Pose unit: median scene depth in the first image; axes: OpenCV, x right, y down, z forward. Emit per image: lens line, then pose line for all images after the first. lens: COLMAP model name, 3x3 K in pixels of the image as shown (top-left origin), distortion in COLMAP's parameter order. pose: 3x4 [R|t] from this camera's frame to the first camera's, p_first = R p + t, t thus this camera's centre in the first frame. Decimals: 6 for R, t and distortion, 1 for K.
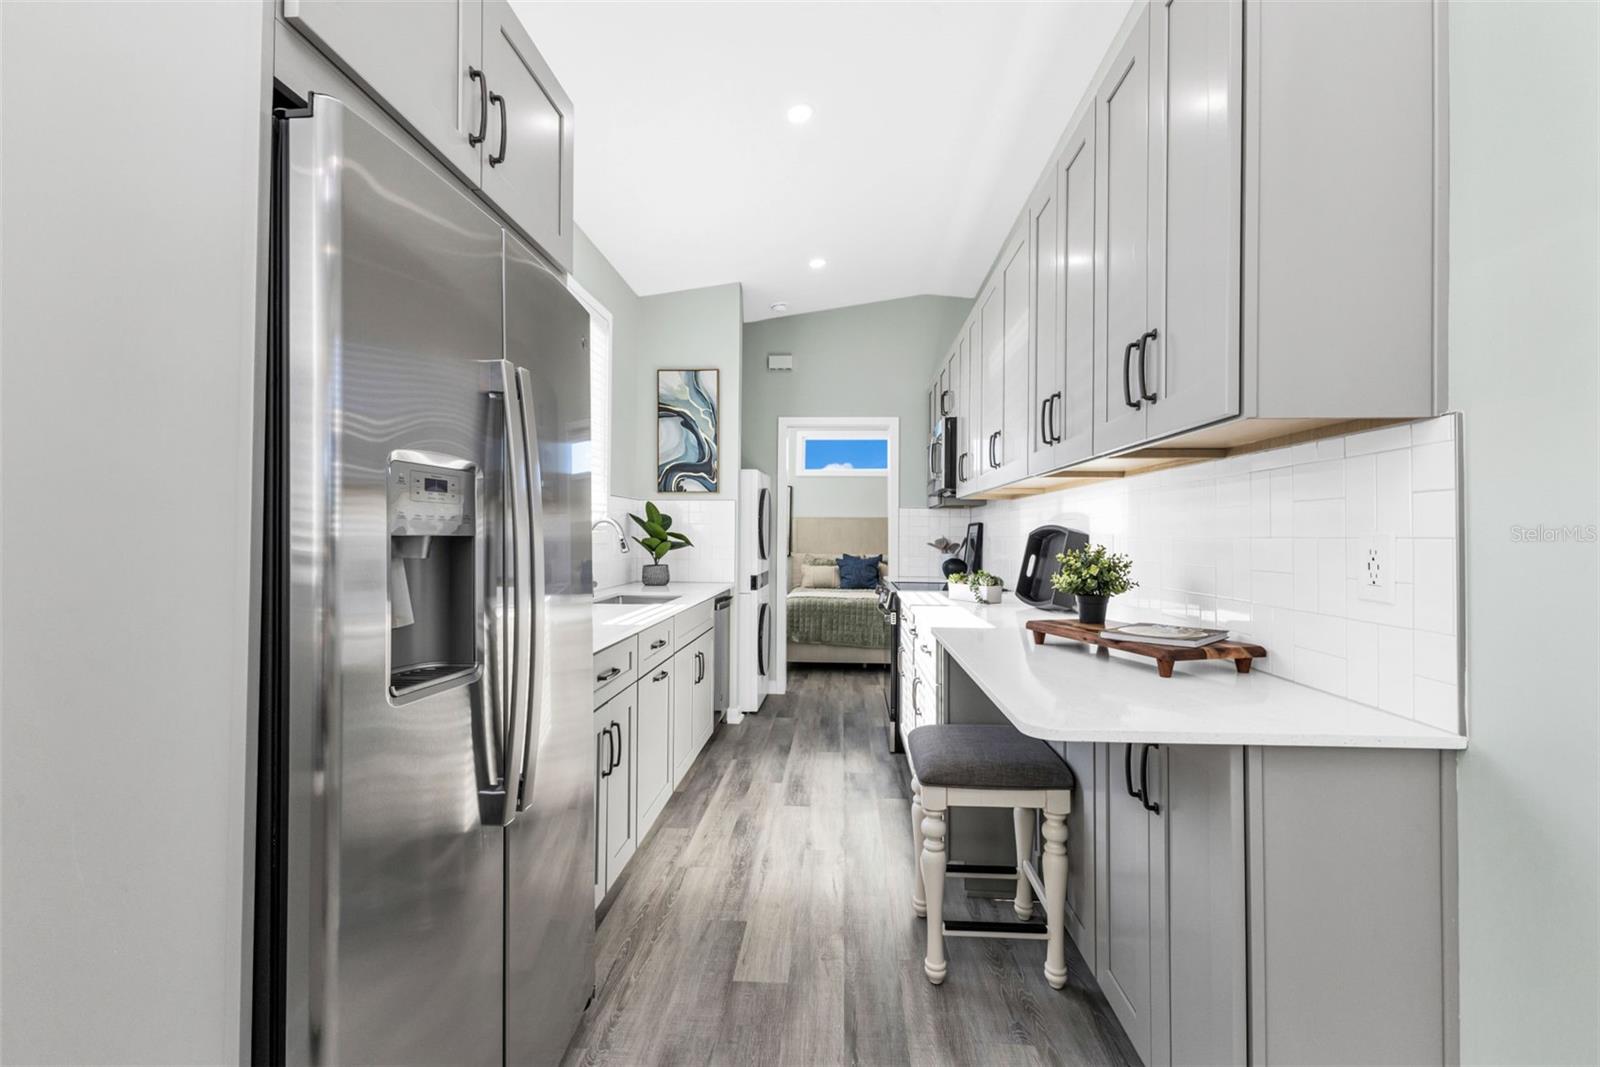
lens RADIAL K [[711.0, 0, 800.0], [0, 711.0, 533.5], [0, 0, 1]] dist [0.000095, 0.000033]
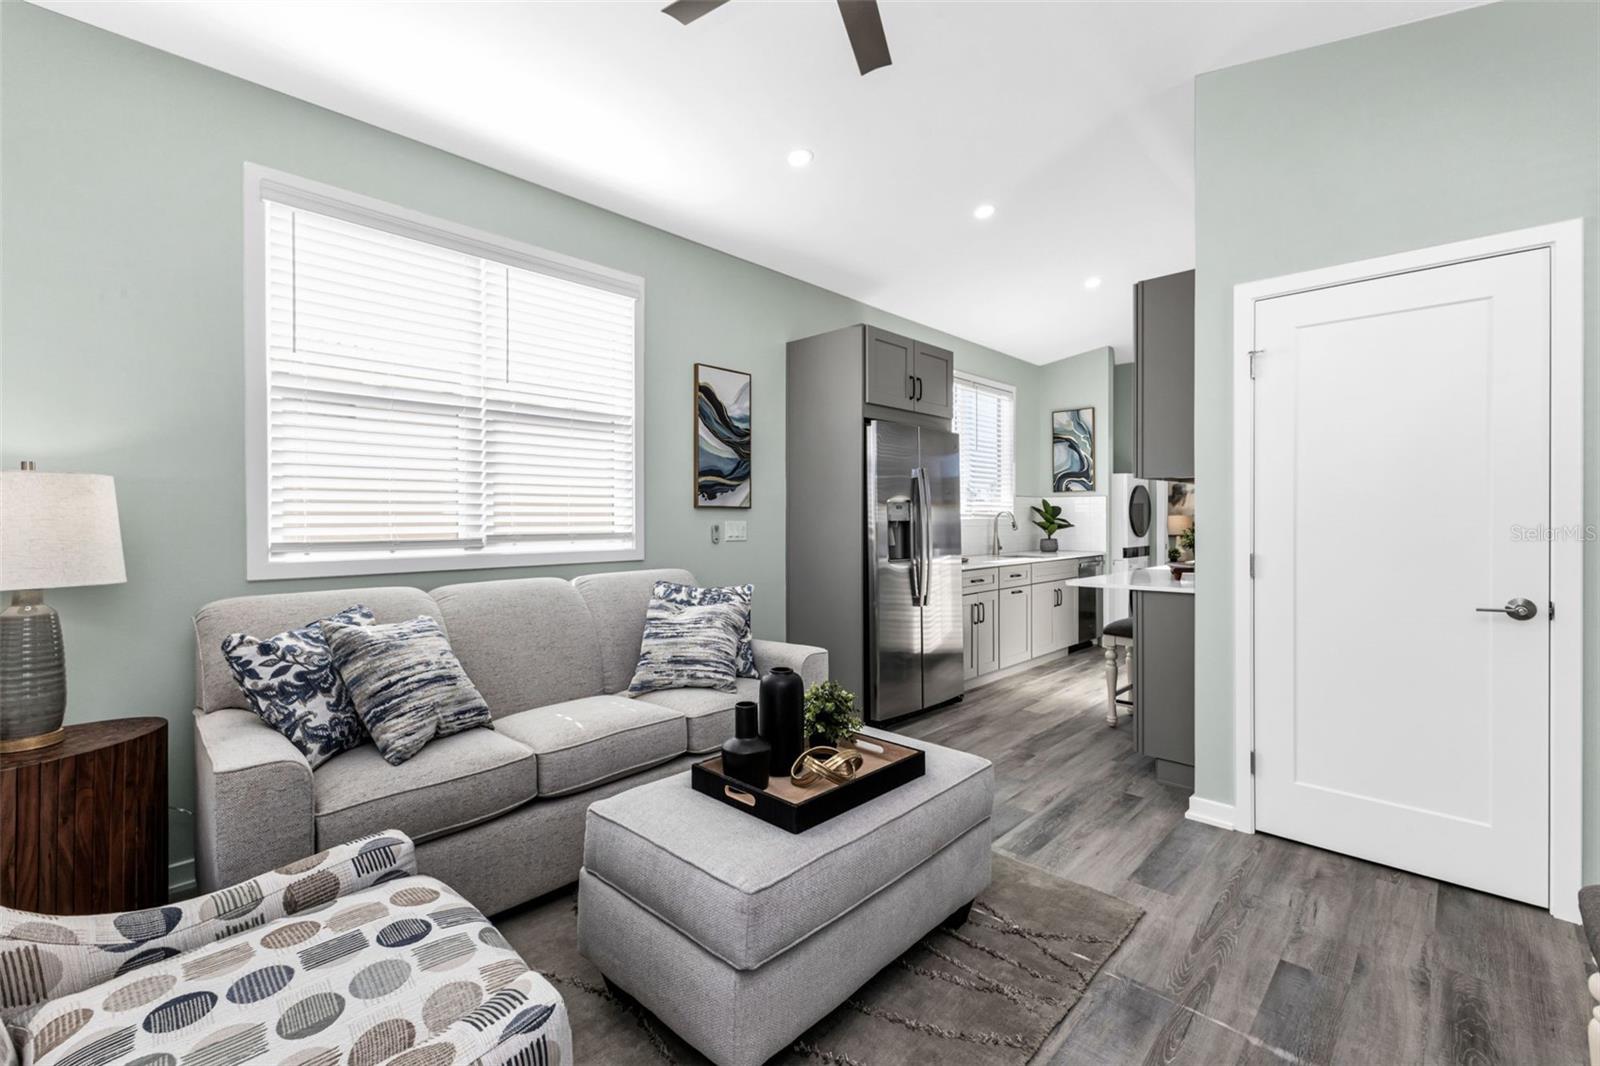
lens RADIAL K [[711.0, 0, 800.0], [0, 711.0, 533.0], [0, 0, 1]] dist [0.000095, 0.000033]
pose [[0.773090, 0.003619, -0.634286, 0.352819], [0.008732, 0.999828, 0.016347, 0.000783], [0.634236, -0.018176, 0.772926, -0.537858]]
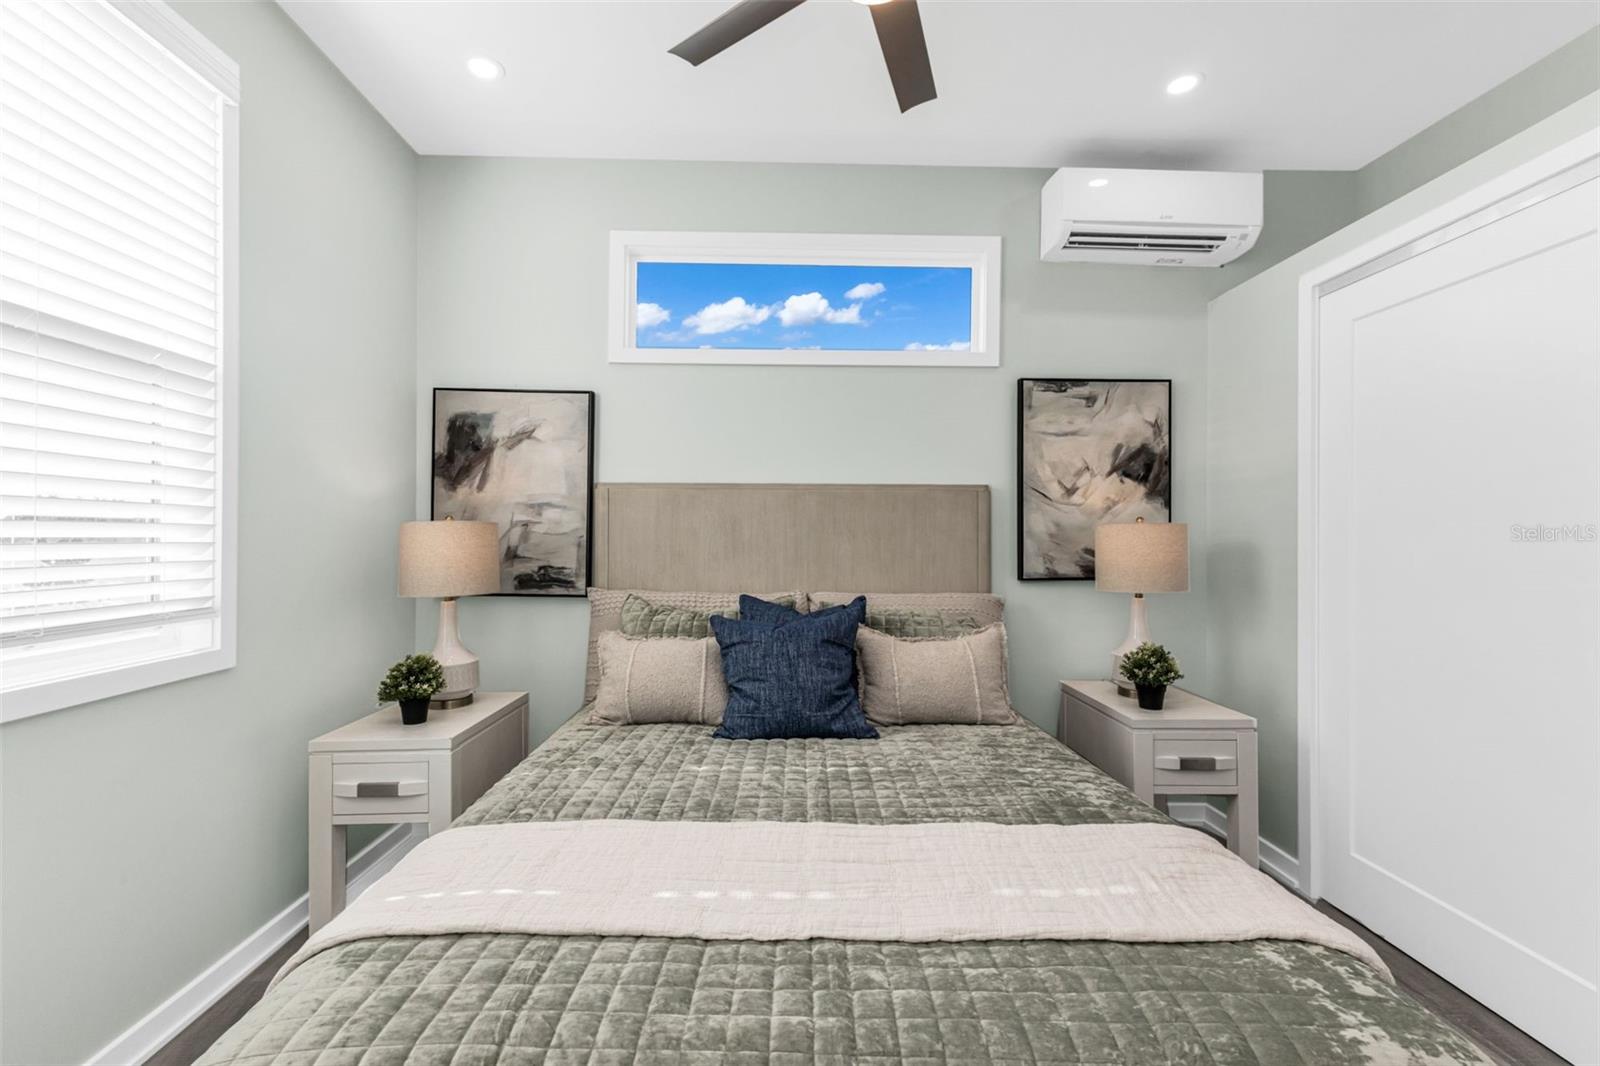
lens RADIAL K [[688.3, 0, 800.0], [0, 688.3, 533.0], [0, 0, 1]] dist [-0.001105, -0.000083]
pose [[0.995335, -0.000033, 0.096479, 0.062254], [0.000179, 0.999999, -0.001495, 0.002144], [-0.096479, 0.001505, 0.995334, 0.756913]]
